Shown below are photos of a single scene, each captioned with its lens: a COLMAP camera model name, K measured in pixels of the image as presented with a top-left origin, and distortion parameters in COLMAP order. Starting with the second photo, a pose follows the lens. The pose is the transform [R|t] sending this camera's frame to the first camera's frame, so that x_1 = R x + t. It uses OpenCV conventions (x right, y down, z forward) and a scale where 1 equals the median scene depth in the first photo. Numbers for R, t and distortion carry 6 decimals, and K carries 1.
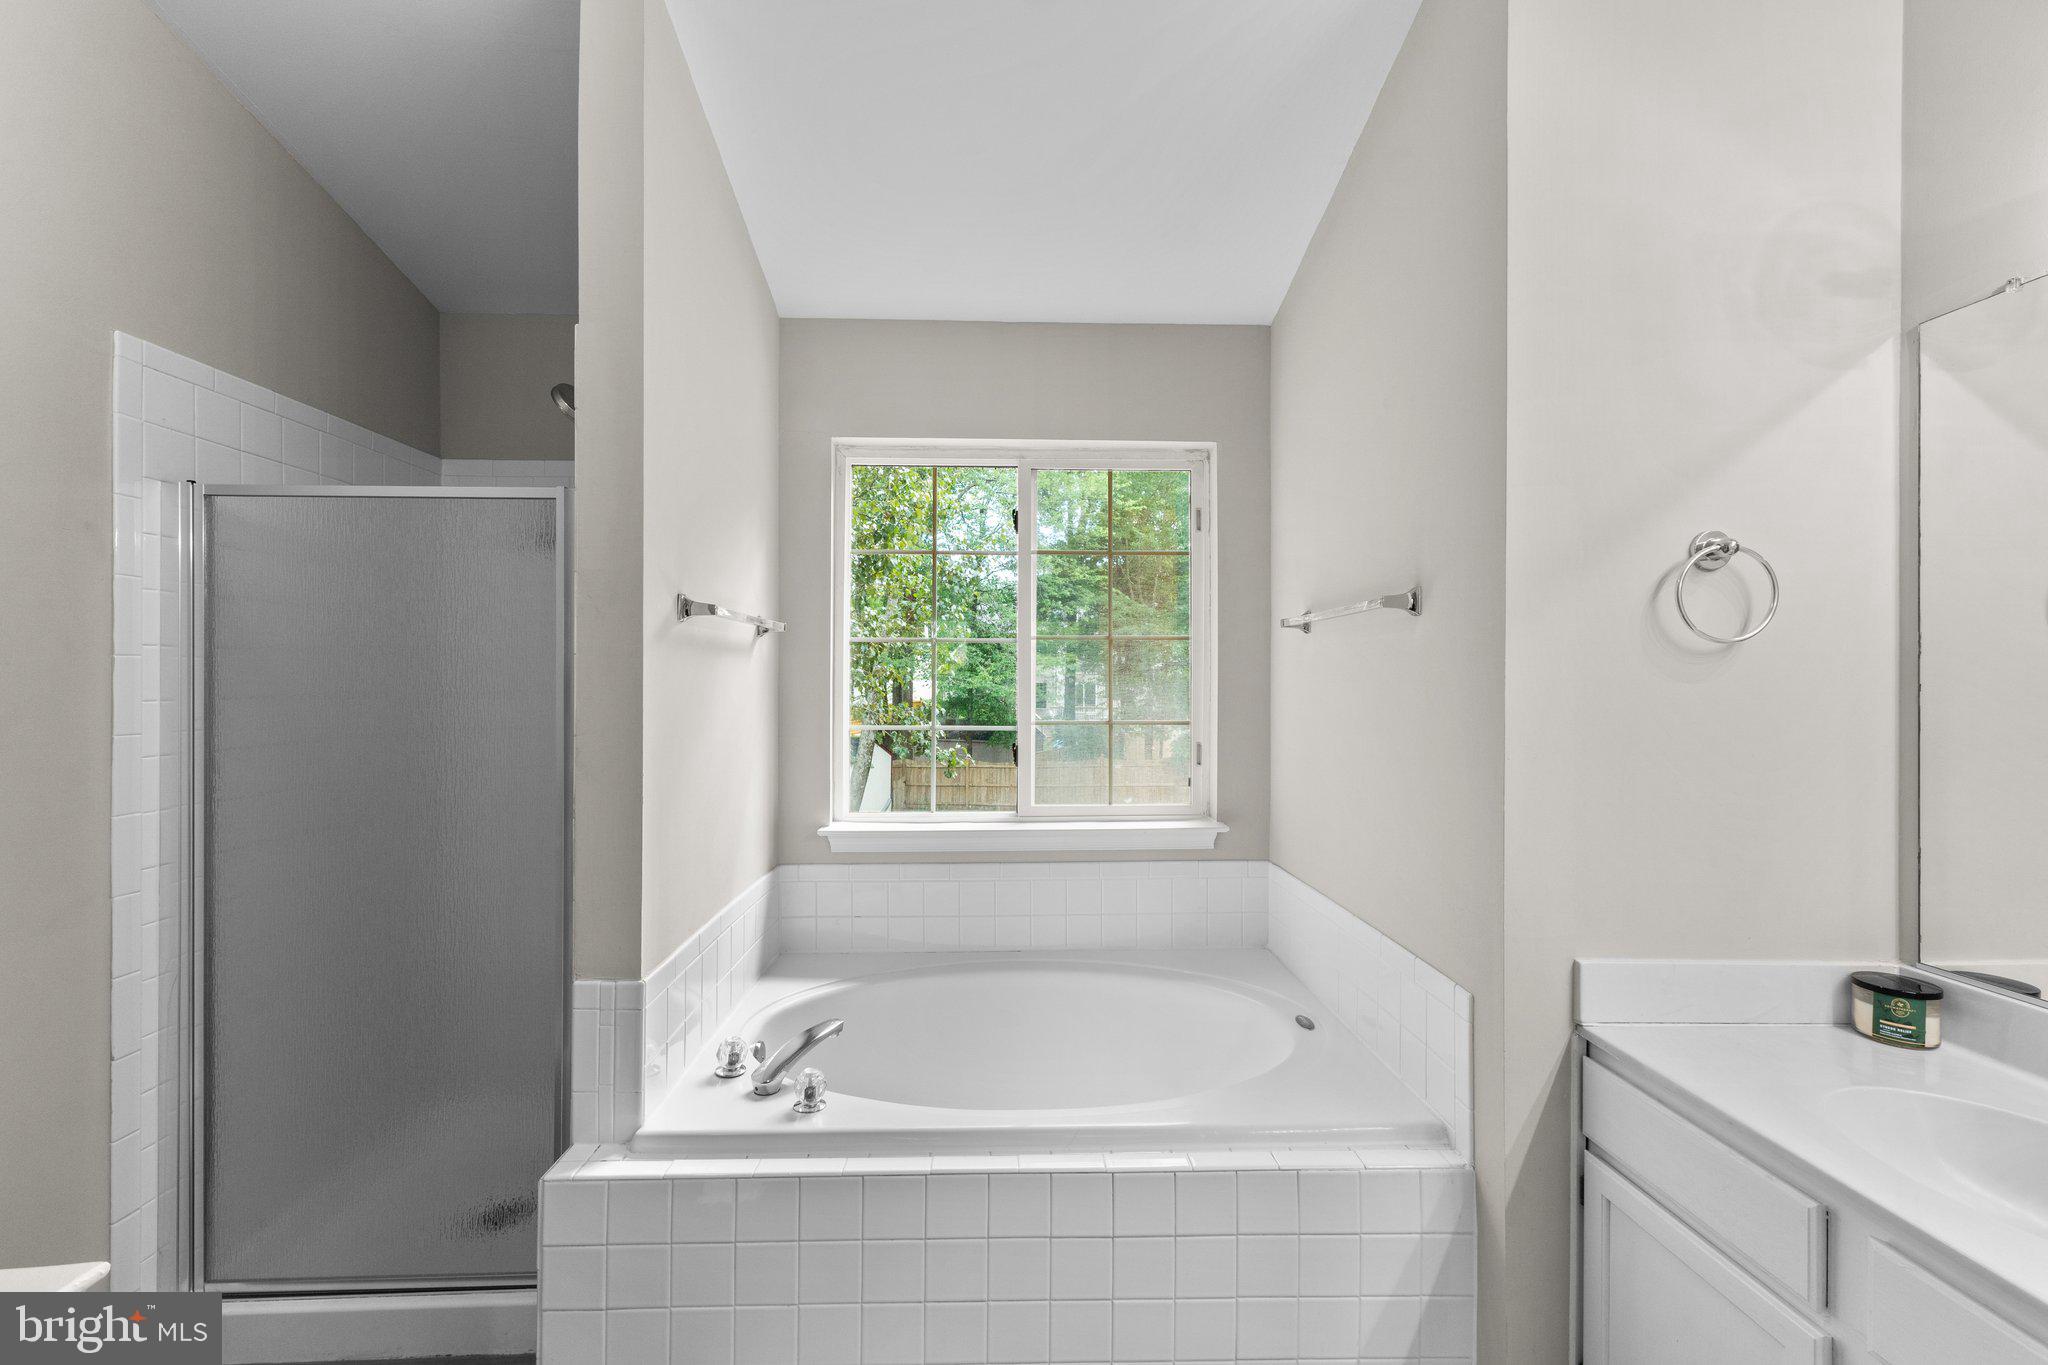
lens RADIAL K [[860.0, 0, 1024.6], [0, 860.0, 681.2], [0, 0, 1]] dist [0.003278, 0.001469]
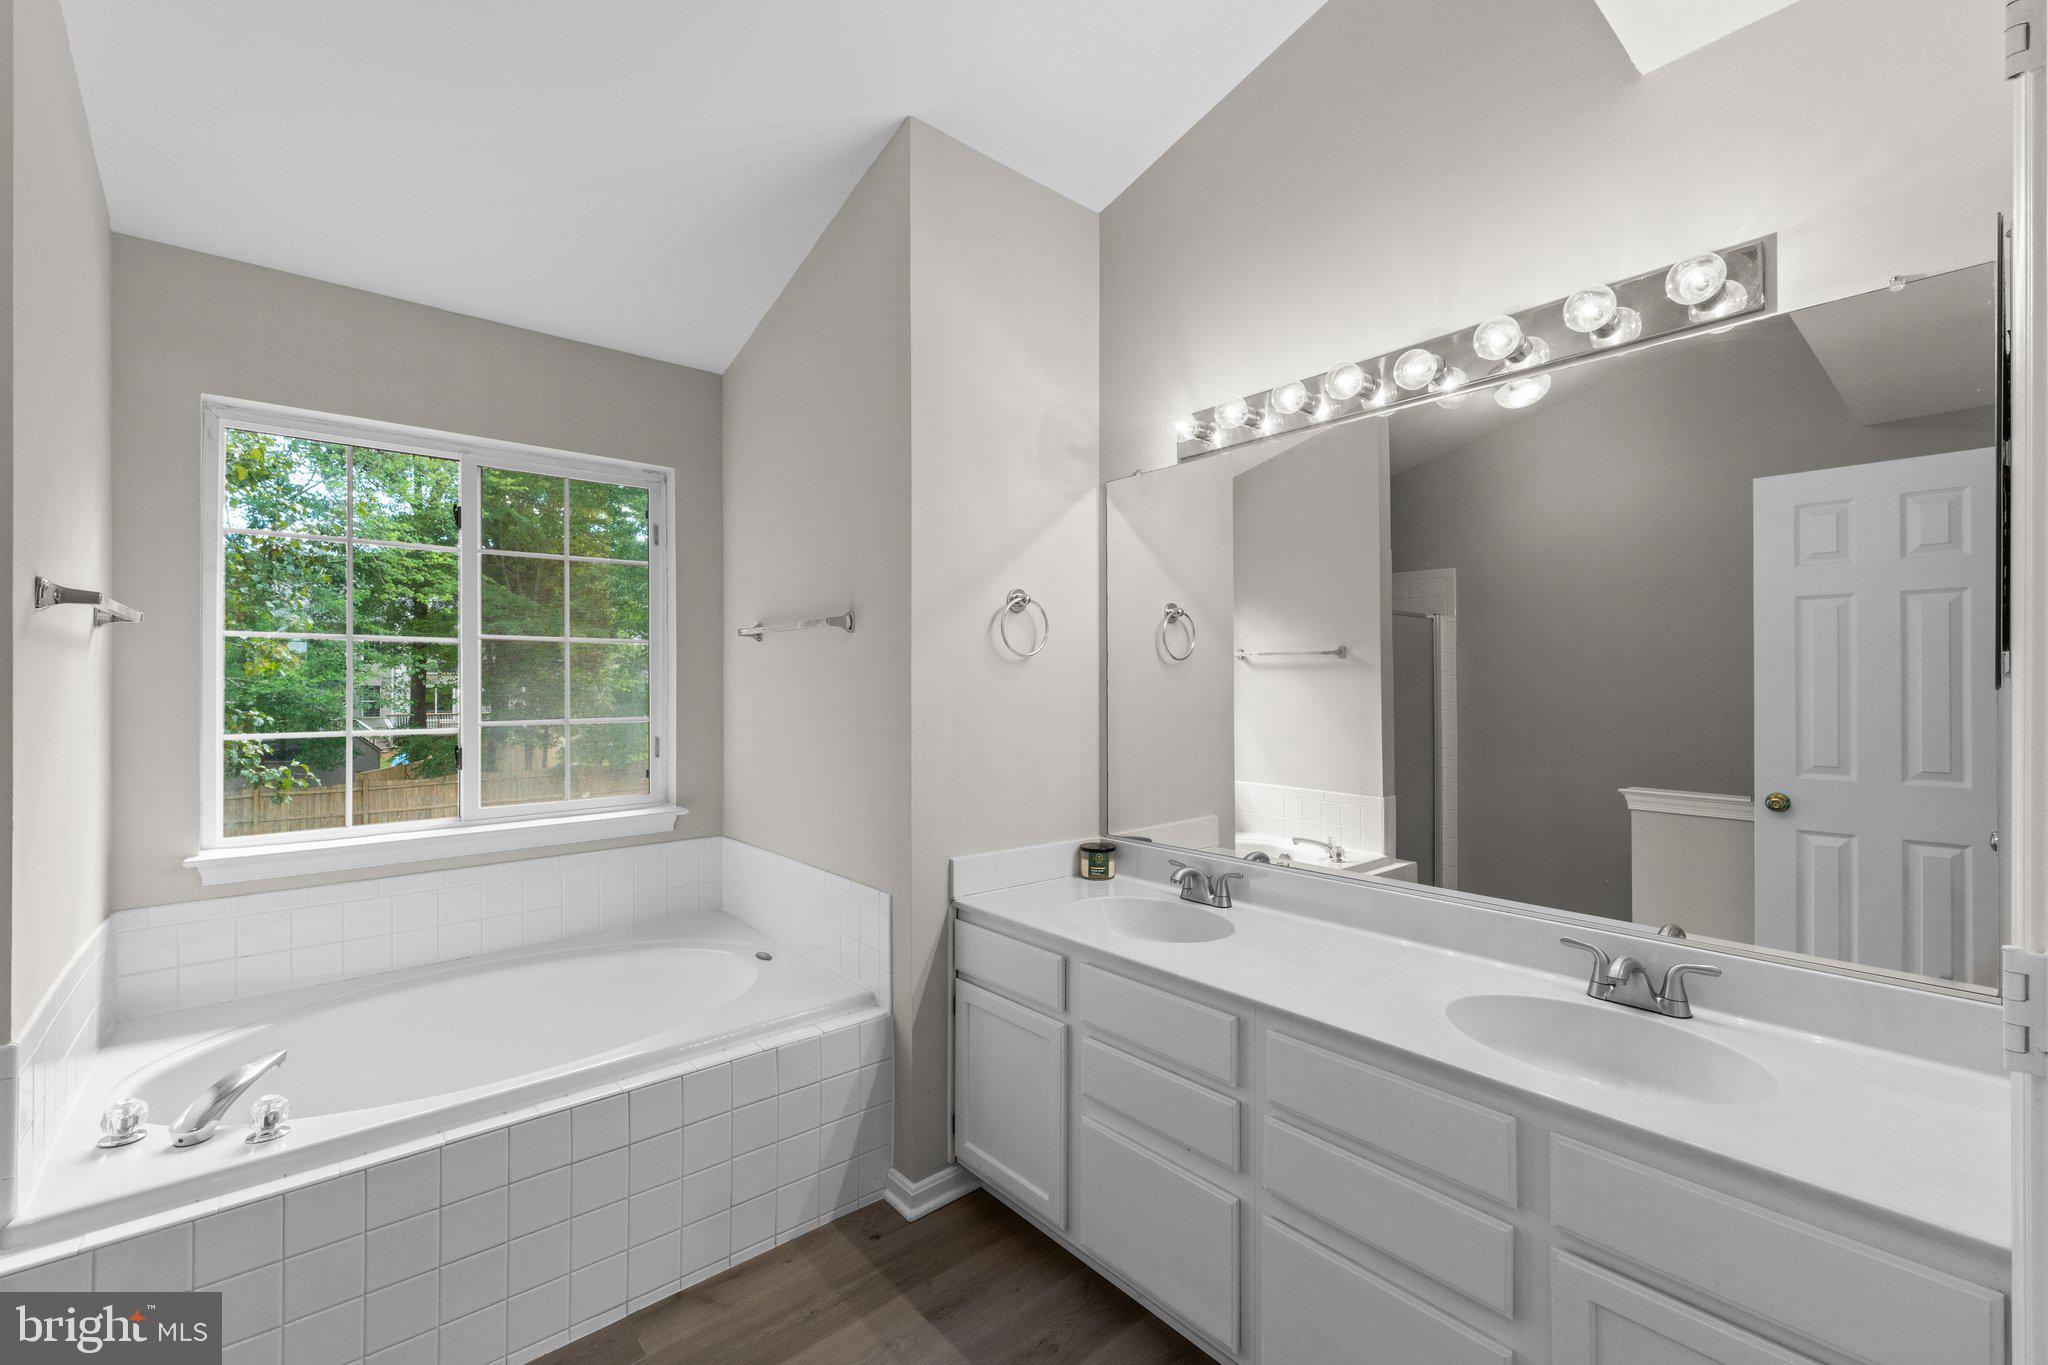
lens RADIAL K [[860.0, 0, 1015.4], [0, 860.0, 682.8], [0, 0, 1]] dist [0.003278, 0.001469]
pose [[0.786210, -0.004758, 0.617942, -0.192544], [0.004174, 0.999988, 0.002389, 0.001792], [-0.617946, 0.000701, 0.786220, -0.248940]]
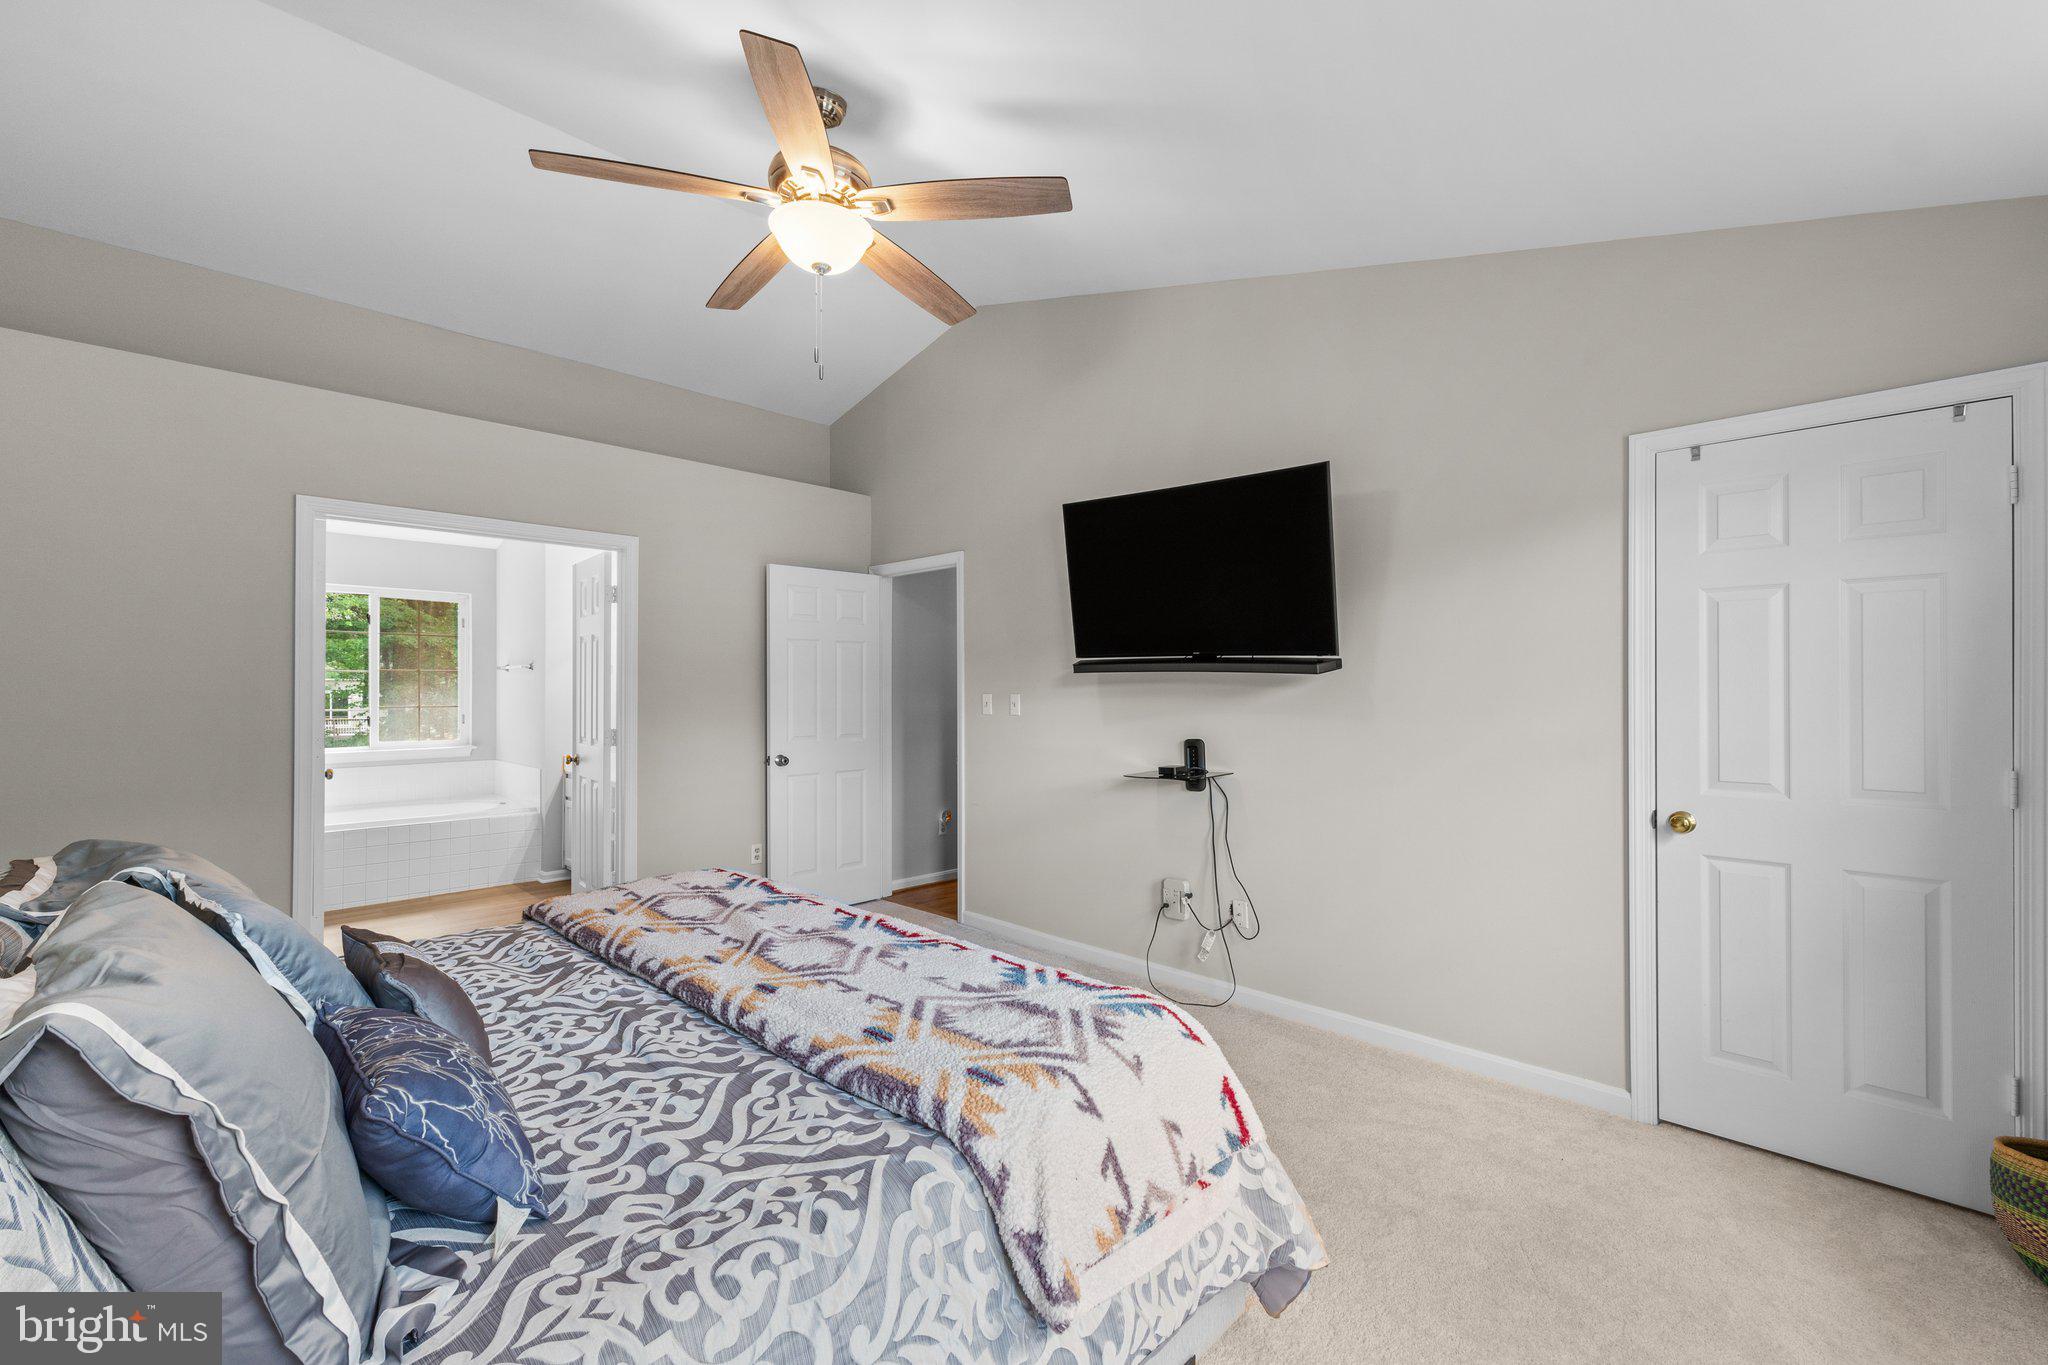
lens RADIAL K [[860.0, 0, 1032.8], [0, 860.0, 679.9], [0, 0, 1]] dist [0.003278, 0.001469]
pose [[0.728846, -0.000713, 0.684677, -0.472488], [0.005734, 0.999971, -0.005063, -0.005591], [-0.684654, 0.007616, 0.728829, -3.030162]]
